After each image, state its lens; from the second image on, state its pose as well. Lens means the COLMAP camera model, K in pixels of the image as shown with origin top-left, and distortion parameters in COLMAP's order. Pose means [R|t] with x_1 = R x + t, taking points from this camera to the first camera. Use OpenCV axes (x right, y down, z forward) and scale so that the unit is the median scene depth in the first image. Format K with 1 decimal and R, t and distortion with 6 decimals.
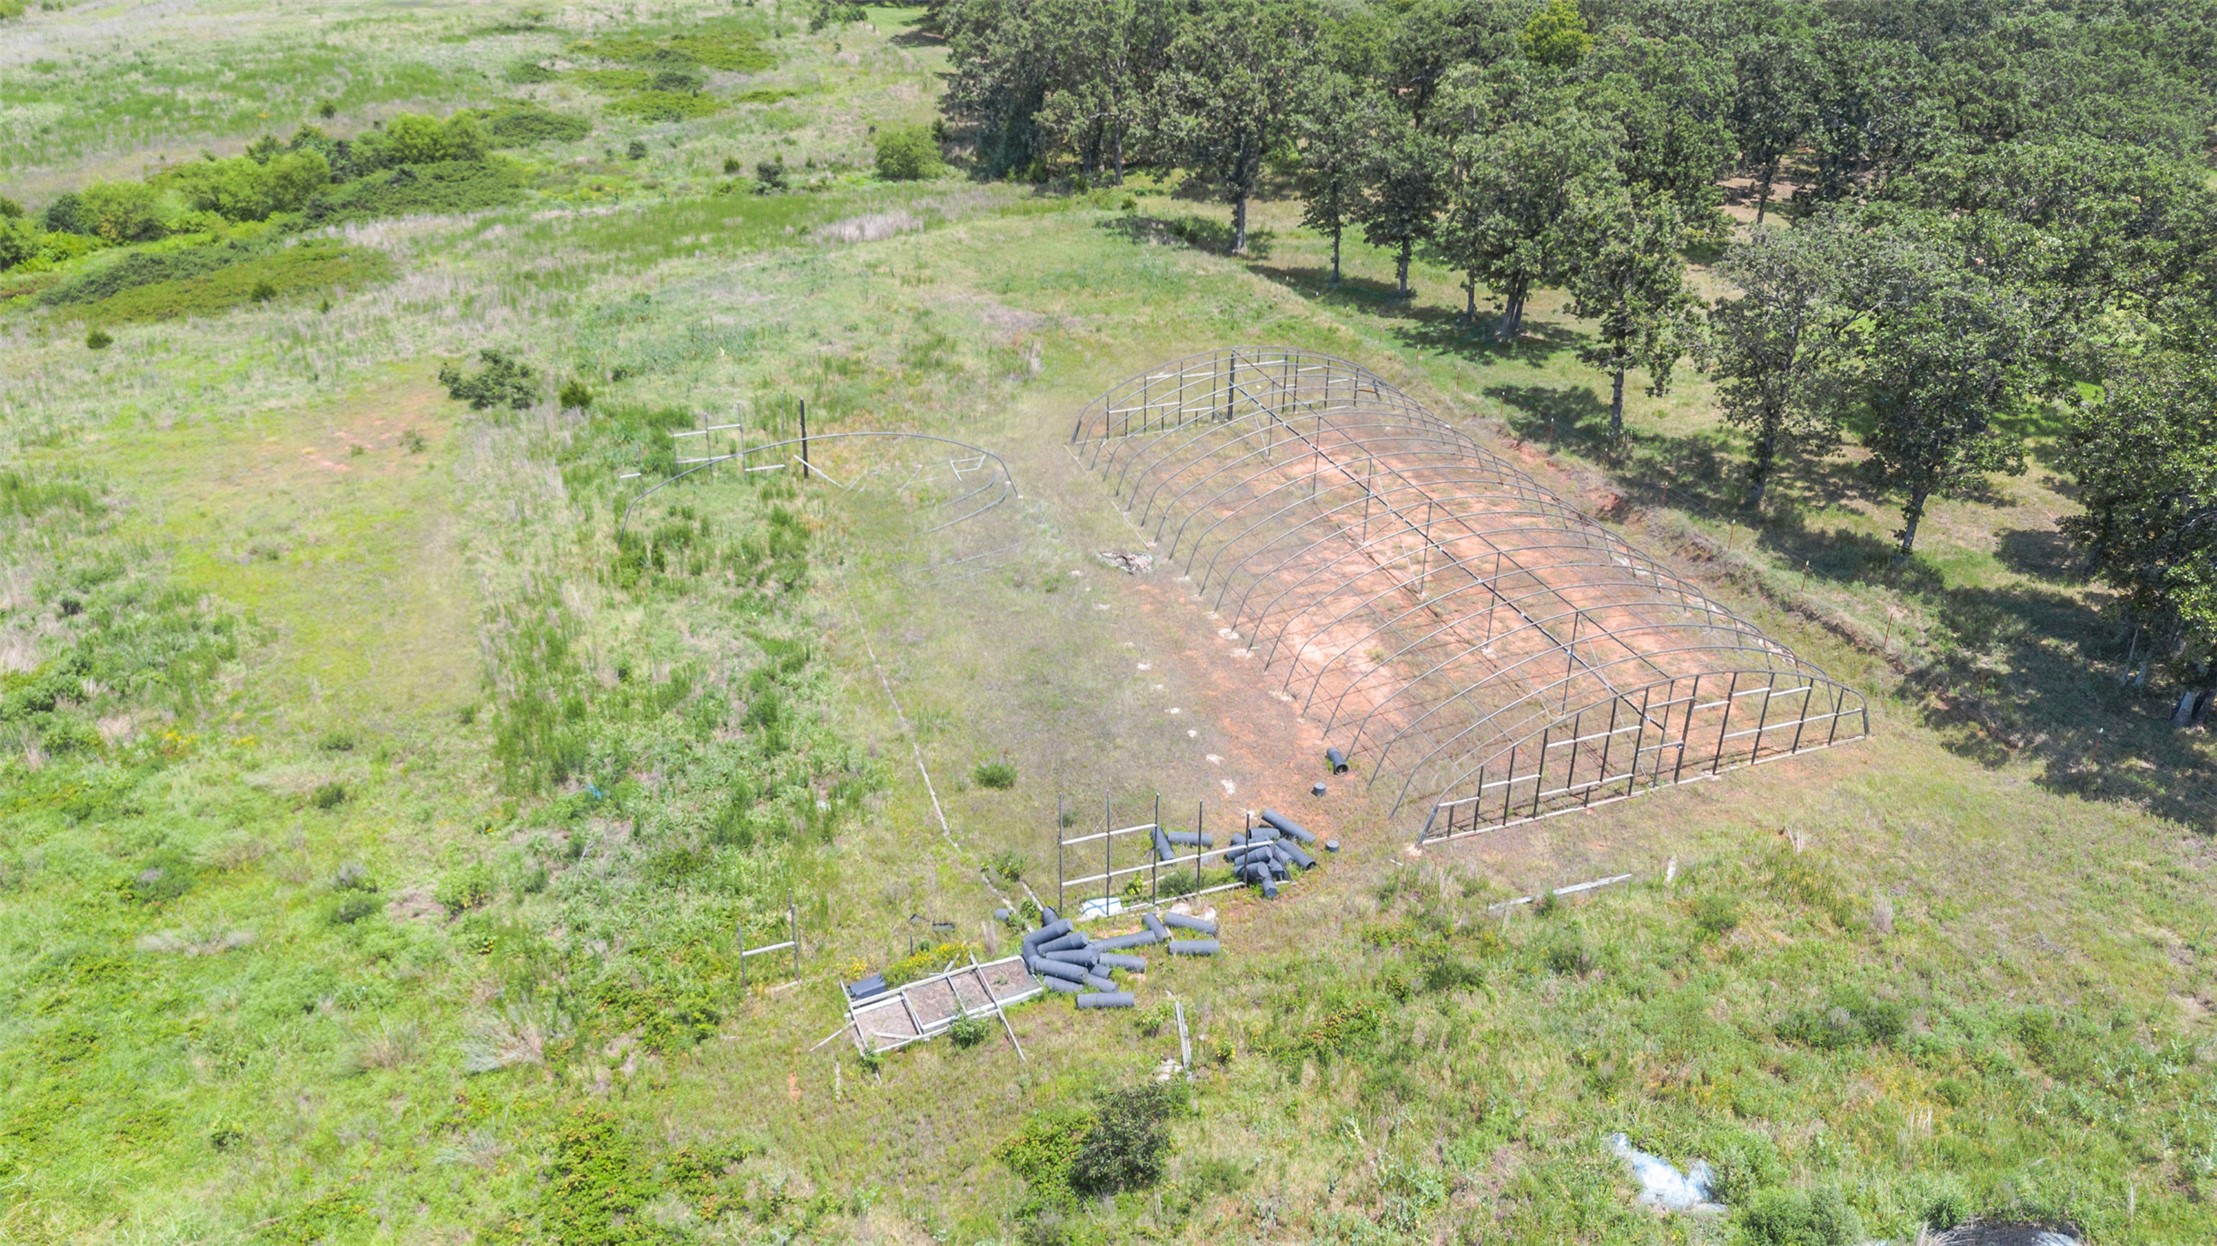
lens RADIAL K [[1588.3, 0, 1108.5], [0, 1588.3, 623.0], [0, 0, 1]] dist [0.004266, 0.006978]
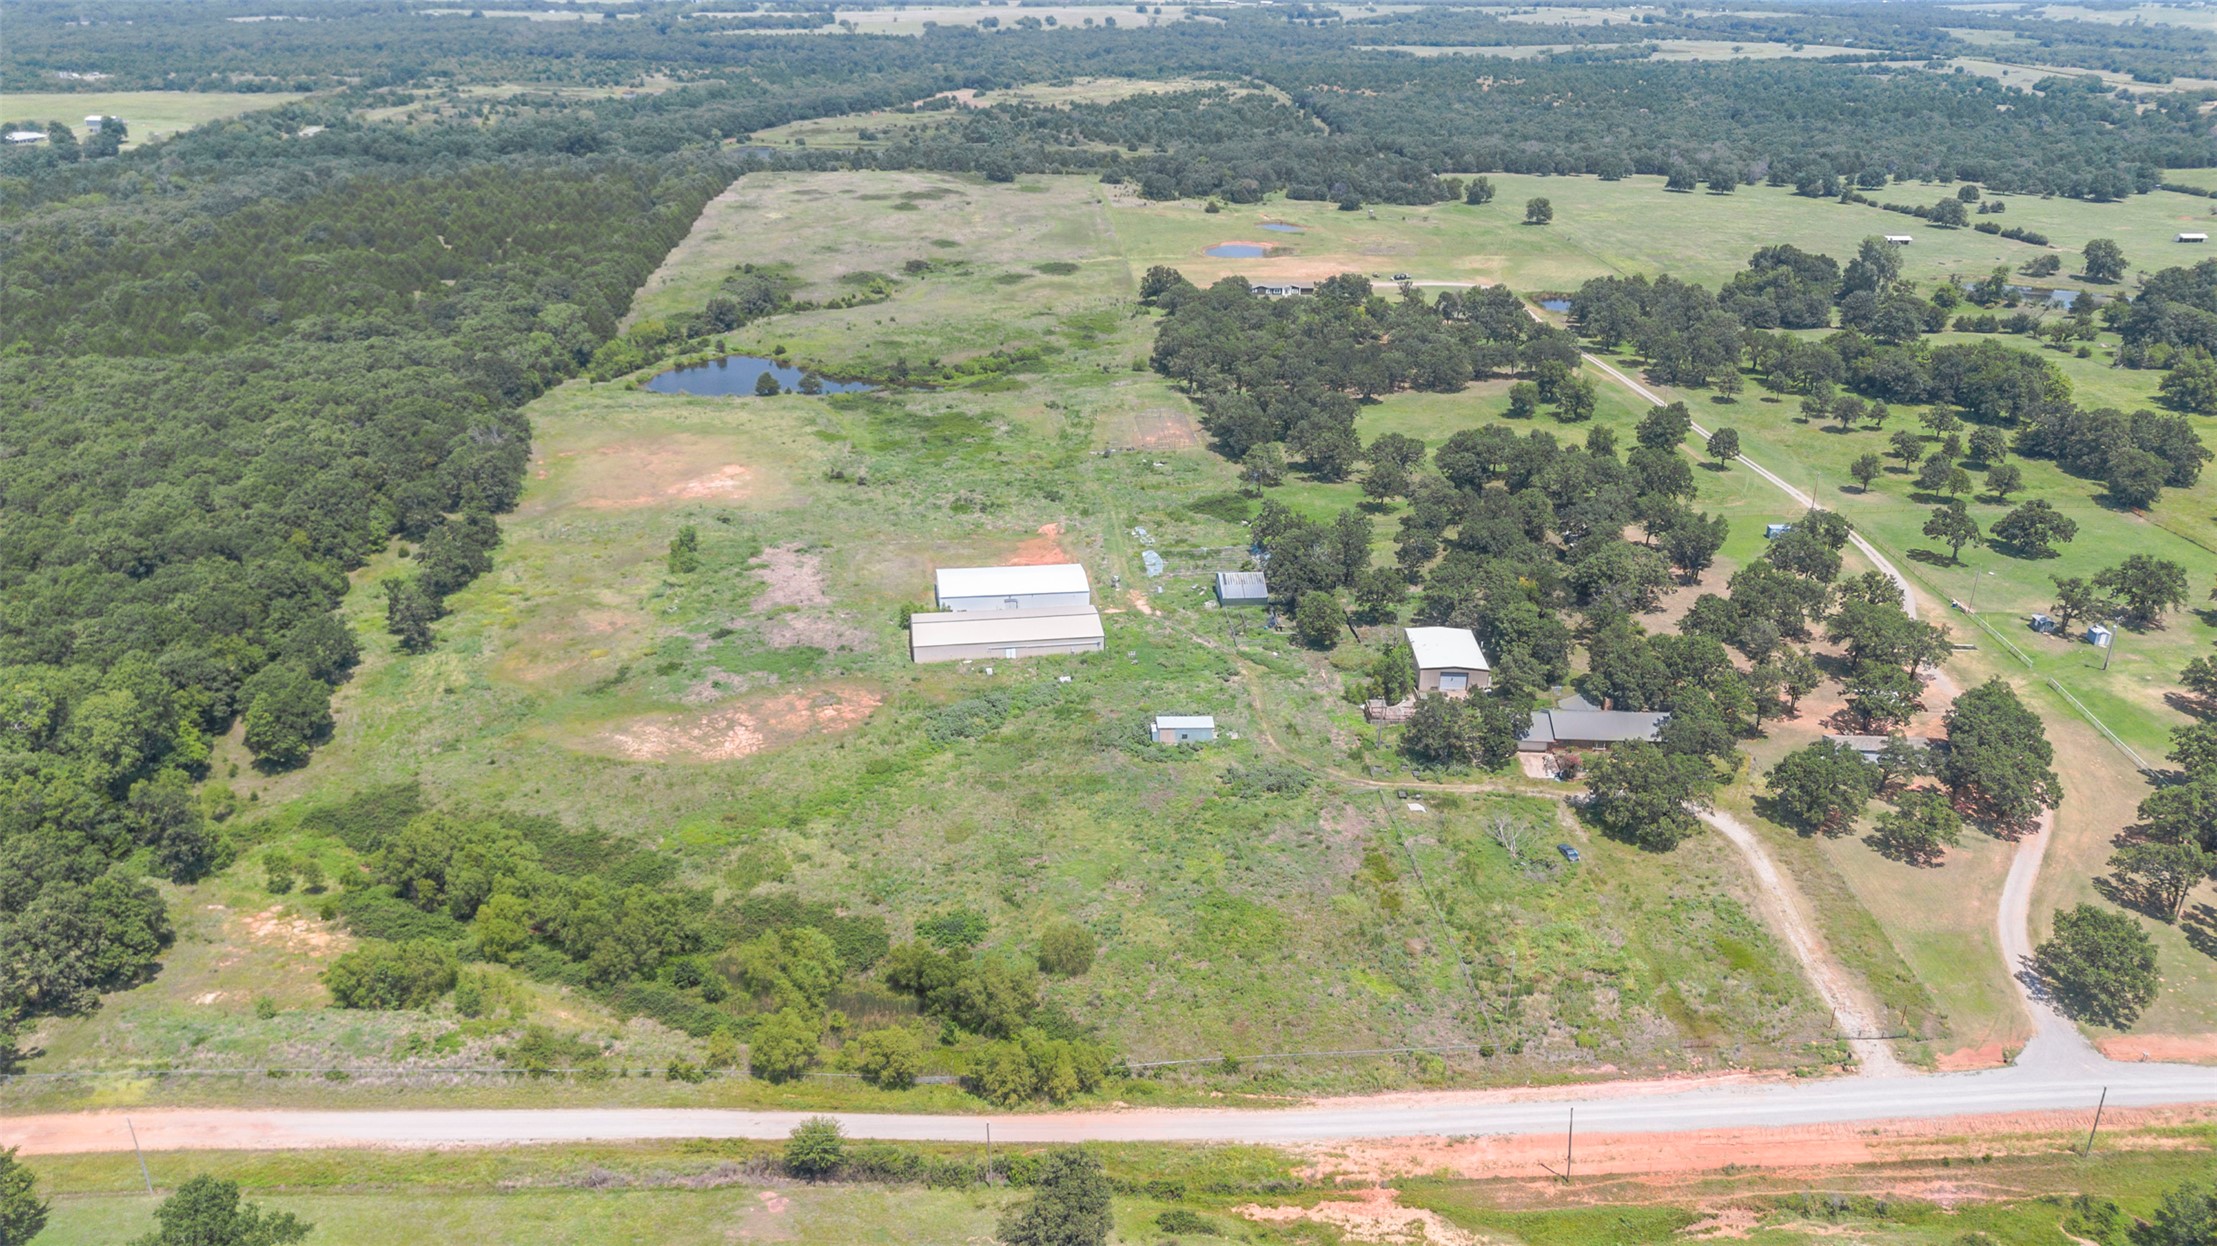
lens RADIAL K [[1588.3, 0, 1108.5], [0, 1588.3, 623.0], [0, 0, 1]] dist [0.004266, 0.006978]
pose [[0.968686, 0.101698, -0.226504, 0.810962], [-0.119586, 0.990583, -0.066672, 0.662993], [0.217590, 0.091671, 0.971726, -3.012867]]
